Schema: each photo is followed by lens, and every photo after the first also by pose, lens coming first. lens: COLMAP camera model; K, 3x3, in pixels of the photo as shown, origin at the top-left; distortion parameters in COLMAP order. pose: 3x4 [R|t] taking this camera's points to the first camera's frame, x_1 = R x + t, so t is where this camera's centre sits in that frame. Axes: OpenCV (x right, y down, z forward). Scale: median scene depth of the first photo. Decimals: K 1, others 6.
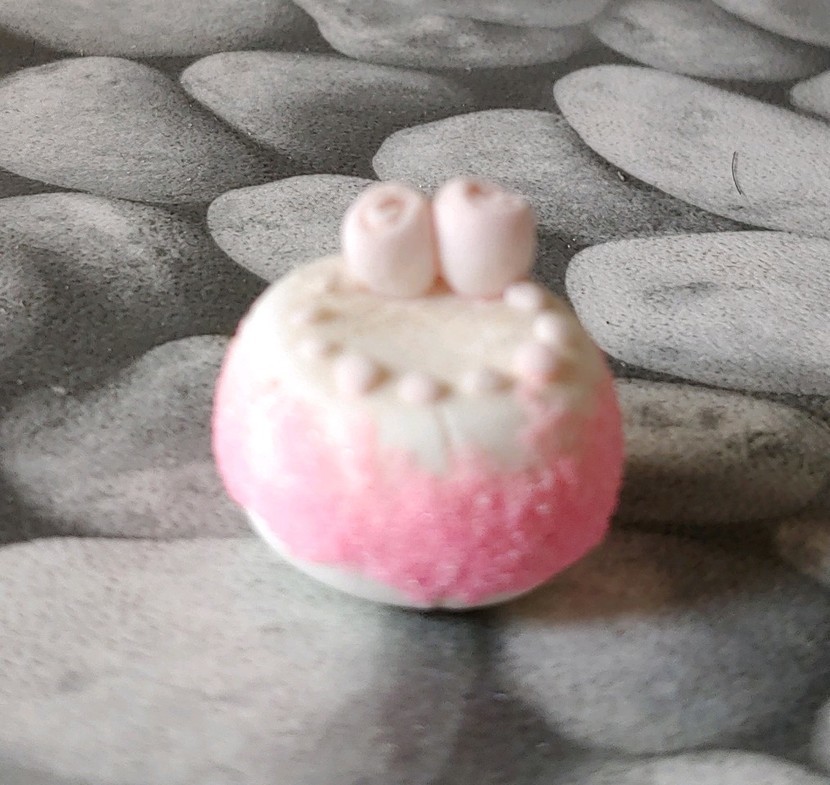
lens RADIAL K [[783.4, 0, 415.0], [0, 783.4, 392.5], [0, 0, 1]] dist [0.079188, -0.118630]
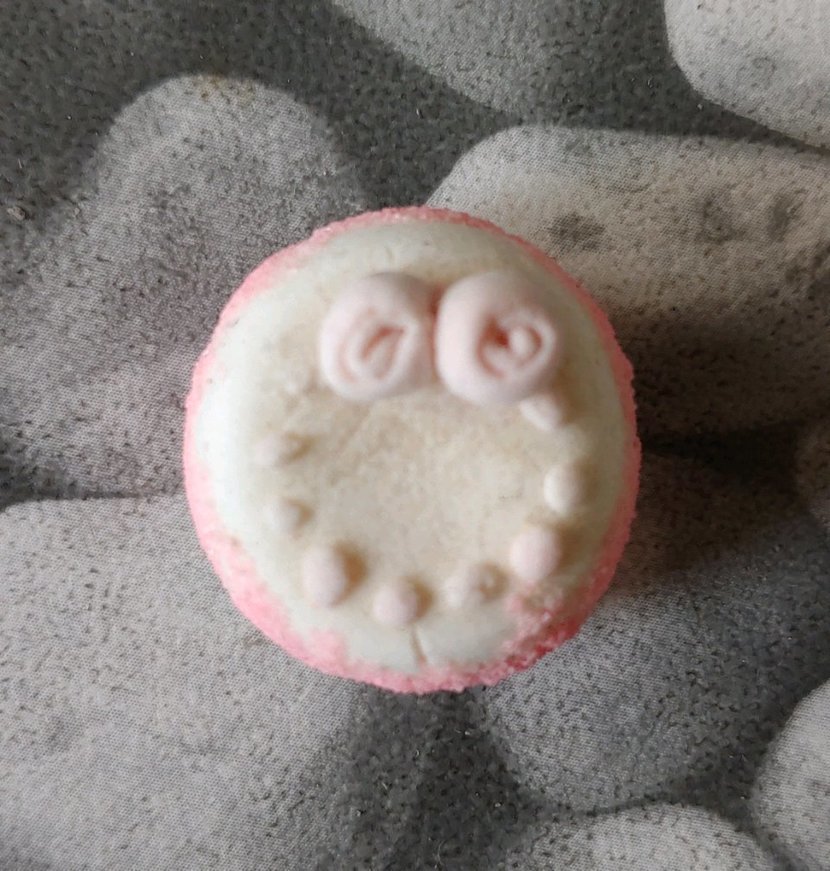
lens RADIAL K [[822.1, 0, 415.0], [0, 822.1, 435.5], [0, 0, 1]] dist [0.079188, -0.118630]
pose [[0.996813, 0.079140, -0.010002, 0.012481], [-0.063805, 0.866282, 0.495464, -0.362202], [0.047876, -0.493247, 0.868571, 0.165710]]
